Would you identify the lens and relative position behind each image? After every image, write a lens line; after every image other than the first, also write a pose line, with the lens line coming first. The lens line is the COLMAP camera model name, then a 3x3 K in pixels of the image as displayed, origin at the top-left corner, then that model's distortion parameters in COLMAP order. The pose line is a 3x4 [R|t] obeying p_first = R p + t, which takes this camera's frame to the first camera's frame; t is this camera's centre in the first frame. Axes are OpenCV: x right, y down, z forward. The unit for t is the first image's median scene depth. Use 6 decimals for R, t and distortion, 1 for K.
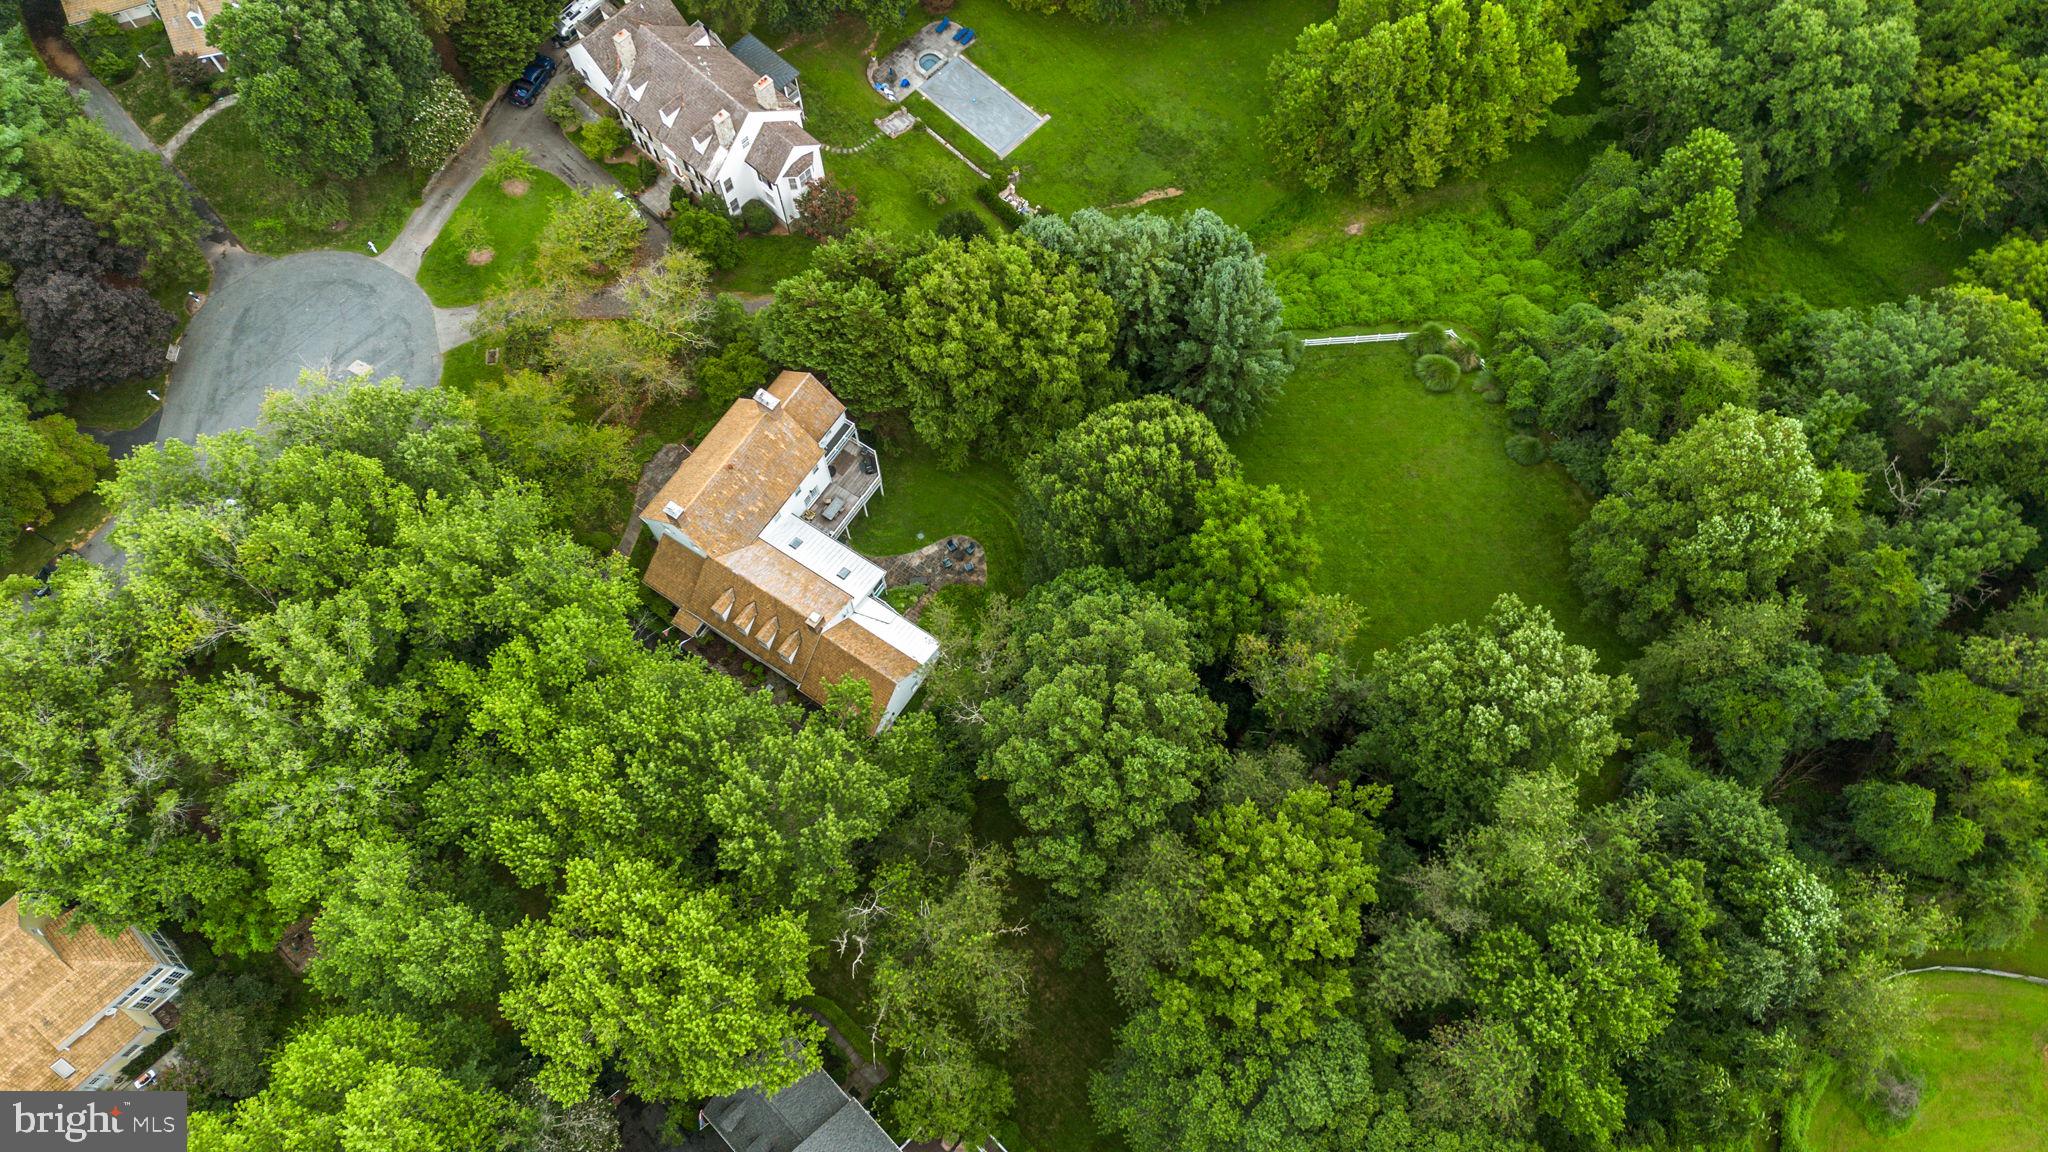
lens RADIAL K [[1393.6, 0, 1020.2], [0, 1393.6, 576.9], [0, 0, 1]] dist [0.010619, -0.000744]
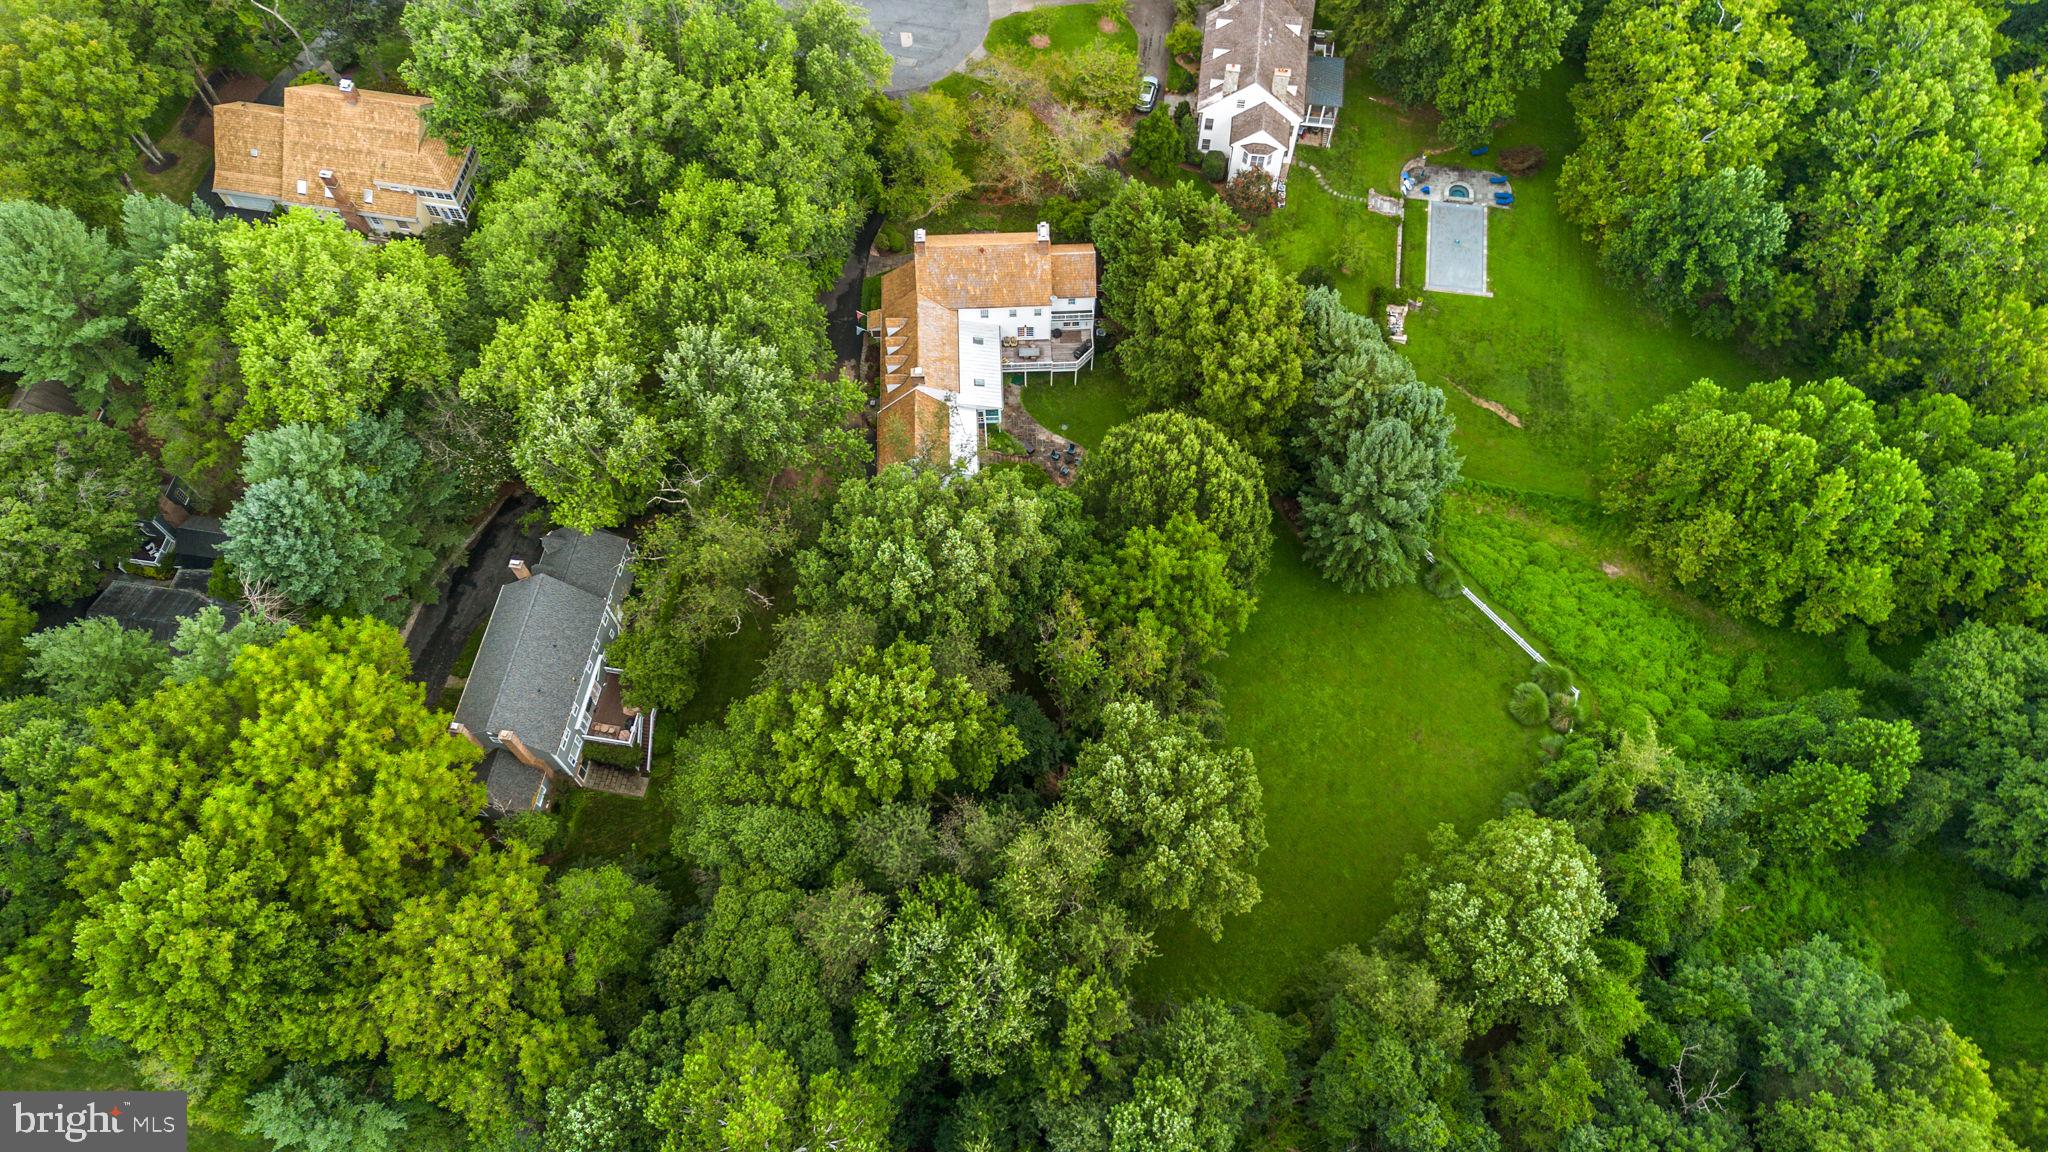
lens RADIAL K [[1393.6, 0, 1022.6], [0, 1393.6, 574.3], [0, 0, 1]] dist [0.010619, -0.000744]
pose [[0.586402, 0.729628, -0.351817, 0.403648], [-0.751712, 0.651987, 0.099205, -0.038356], [0.301763, 0.206292, 0.930797, -0.049506]]
